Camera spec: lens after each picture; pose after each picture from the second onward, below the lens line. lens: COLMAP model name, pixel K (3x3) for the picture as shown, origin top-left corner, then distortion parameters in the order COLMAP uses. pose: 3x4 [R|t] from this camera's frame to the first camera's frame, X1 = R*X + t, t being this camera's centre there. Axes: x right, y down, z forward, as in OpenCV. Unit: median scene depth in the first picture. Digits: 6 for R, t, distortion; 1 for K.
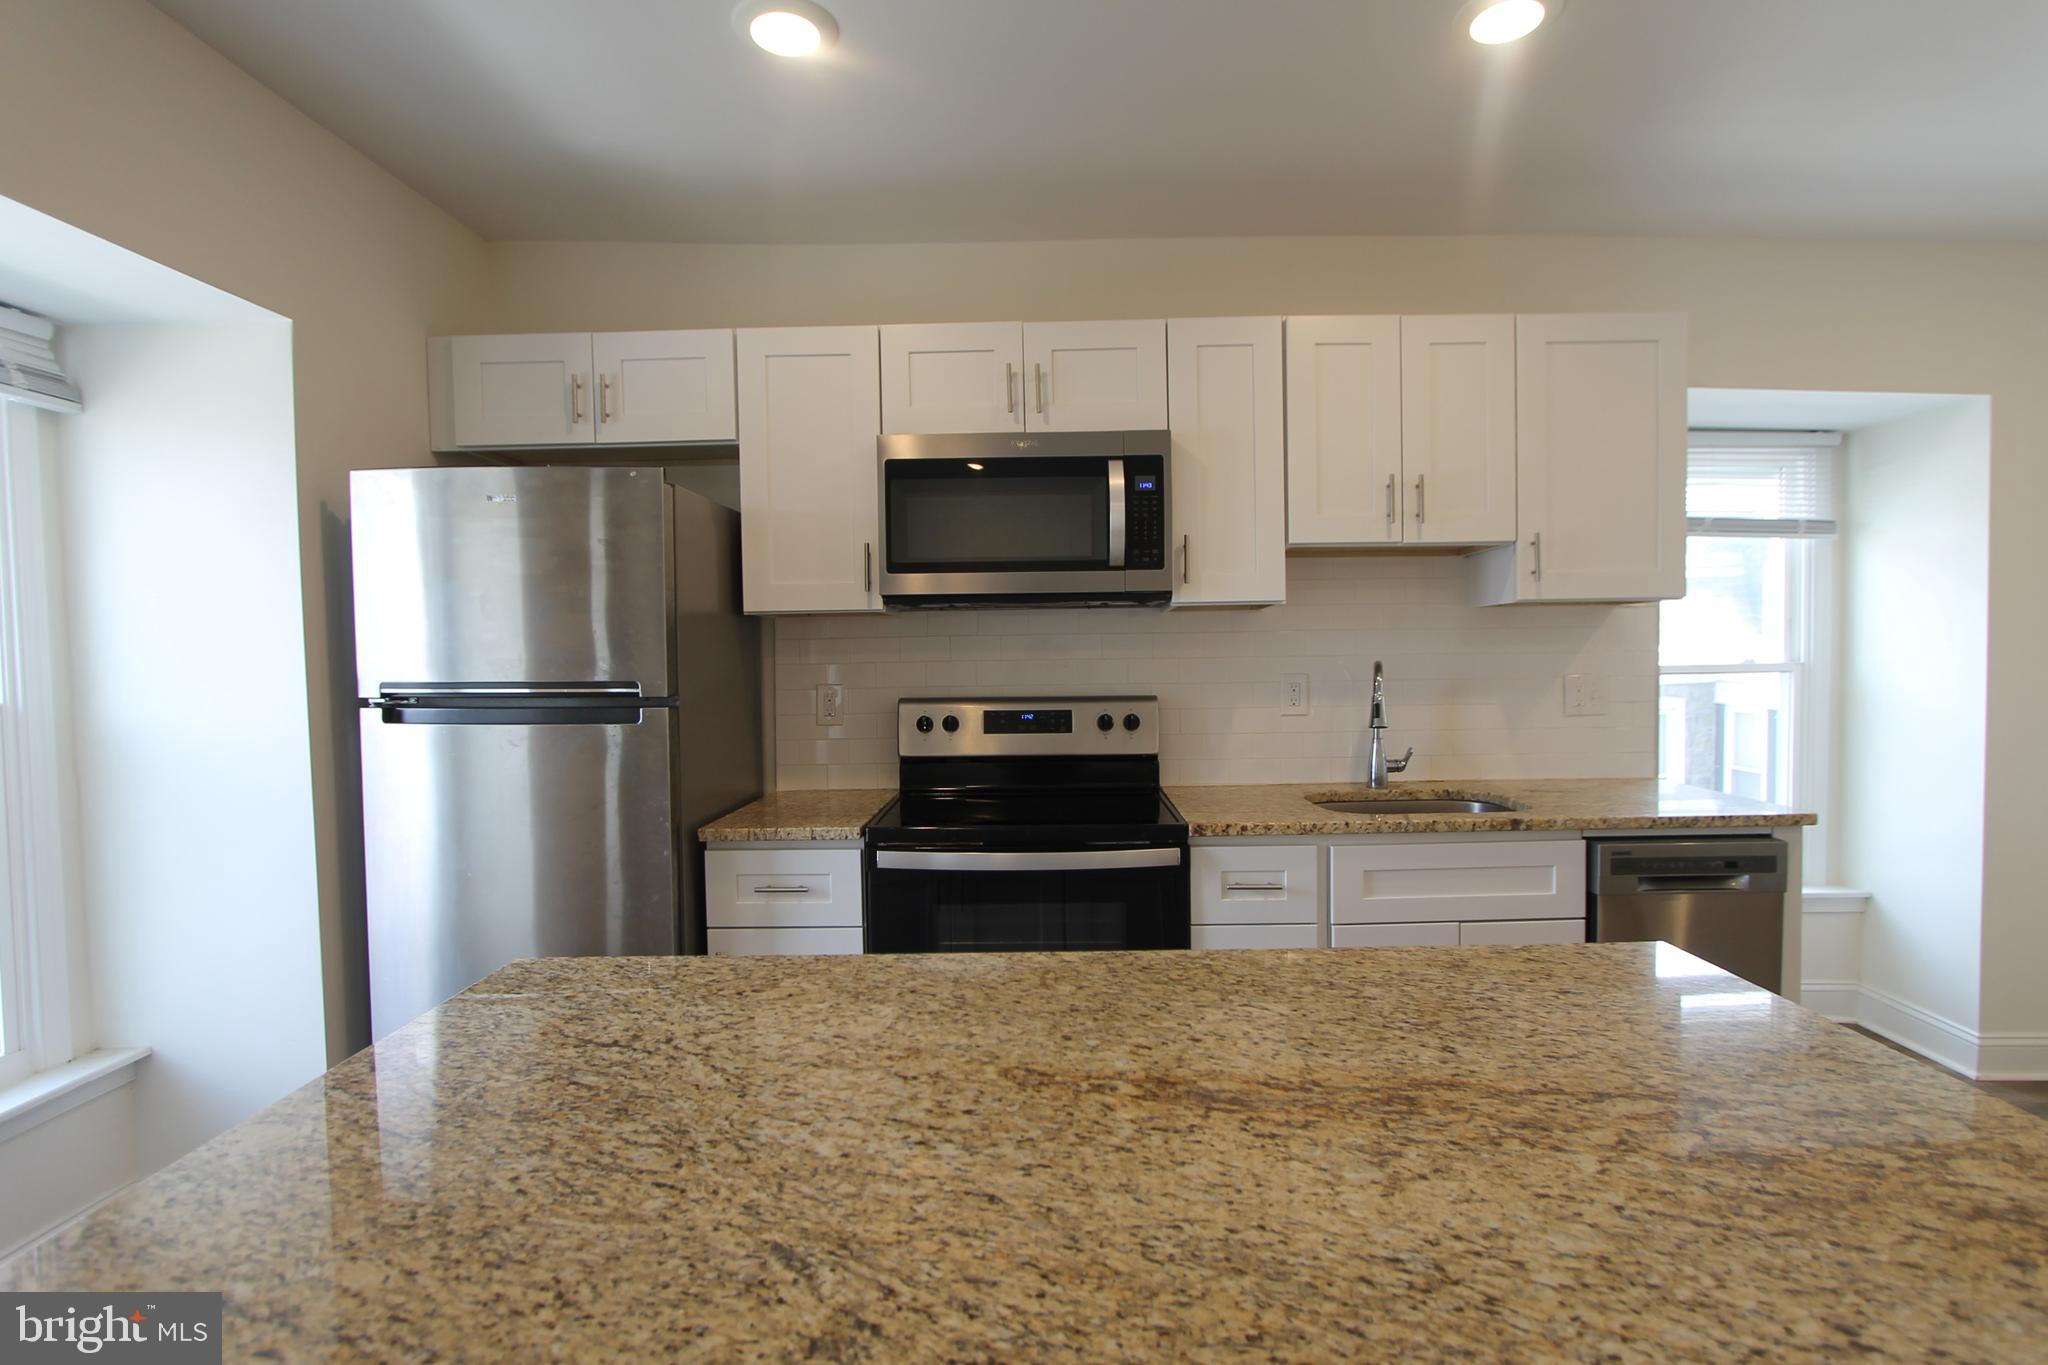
lens RADIAL K [[968.4, 0, 1044.6], [0, 968.4, 683.5], [0, 0, 1]] dist [-0.011522, -0.000775]
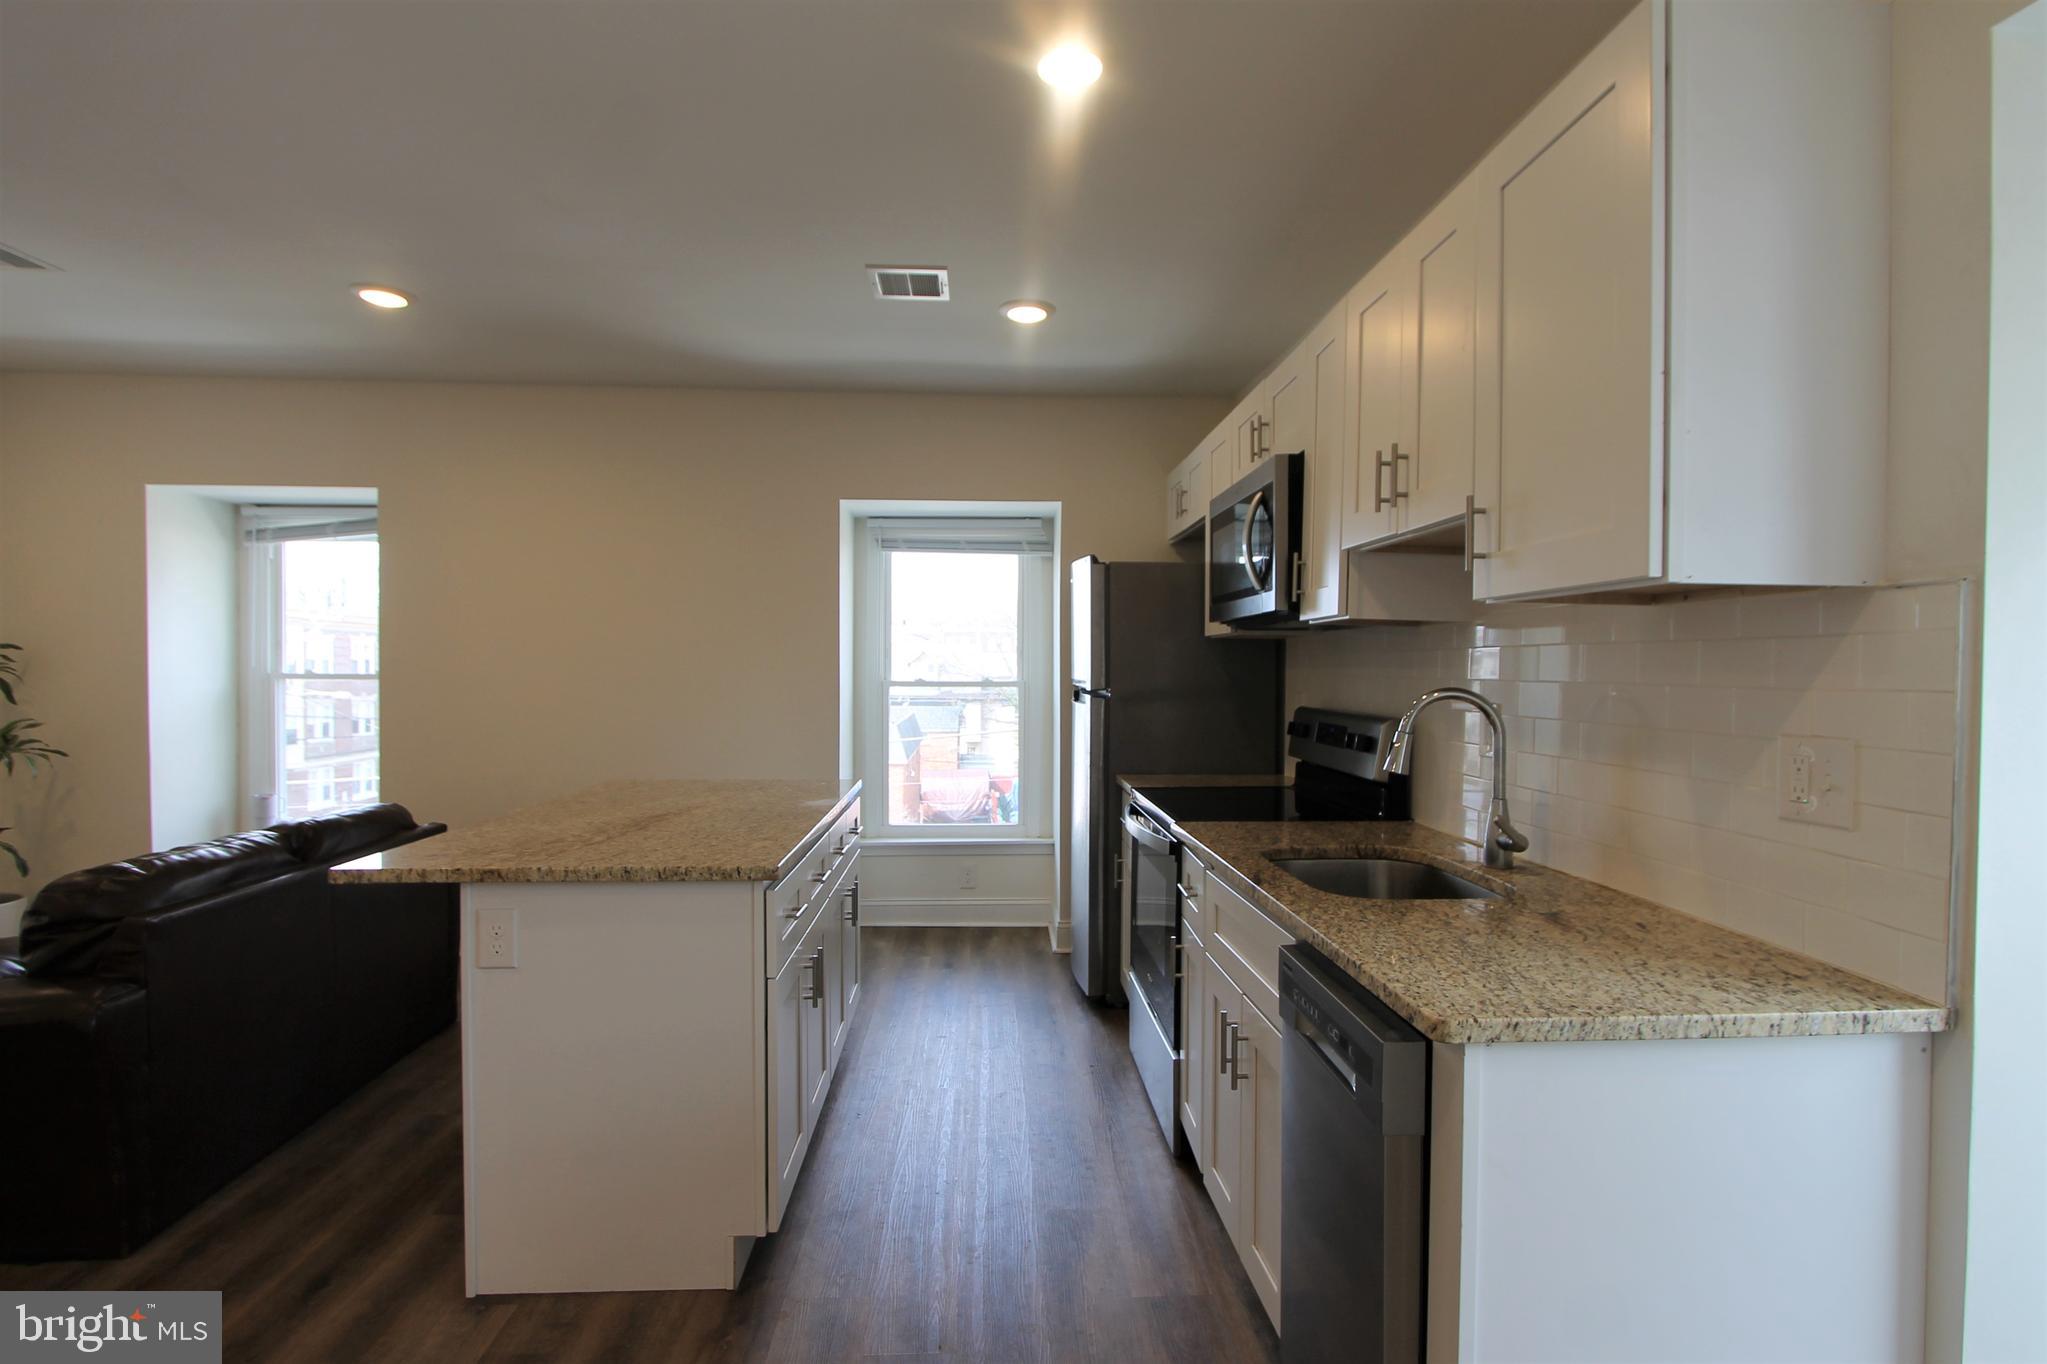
lens RADIAL K [[1008.8, 0, 1030.9], [0, 1008.8, 690.6], [0, 0, 1]] dist [-0.000946, -0.000231]
pose [[0.068401, 0.039919, -0.996859, 1.384821], [-0.038890, 0.998546, 0.037318, -0.048586], [0.996900, 0.036215, 0.069854, 0.783761]]
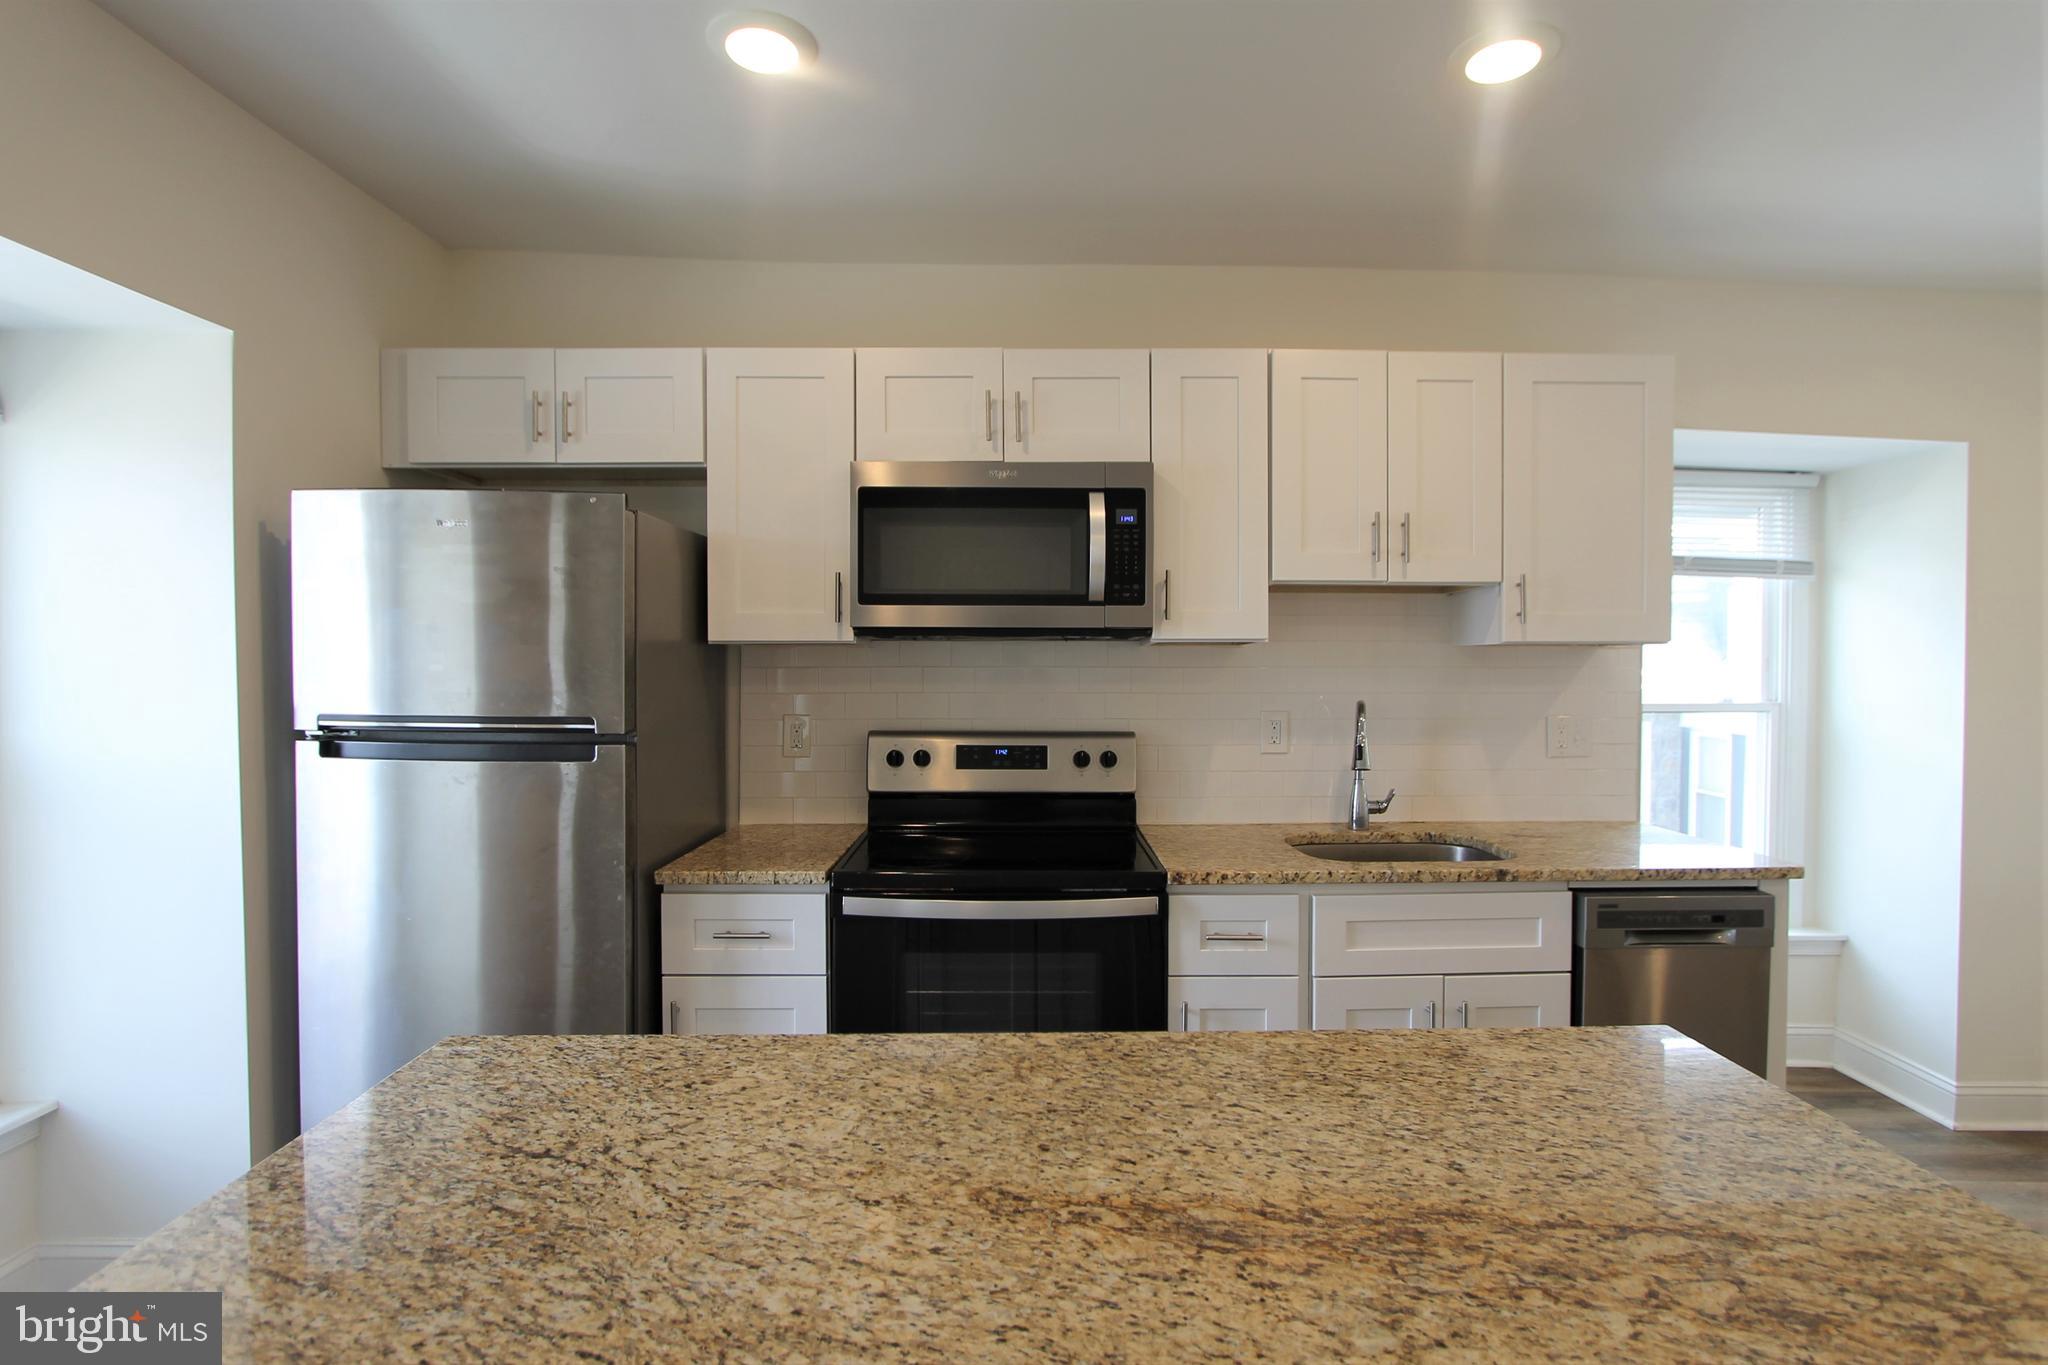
lens RADIAL K [[970.8, 0, 1043.3], [0, 970.8, 678.3], [0, 0, 1]] dist [-0.012602, 0.000396]
pose [[0.999513, 0.015129, 0.027278, -0.004591], [-0.014683, 0.999756, -0.016473, -0.031855], [-0.027521, 0.016064, 0.999492, 0.034573]]
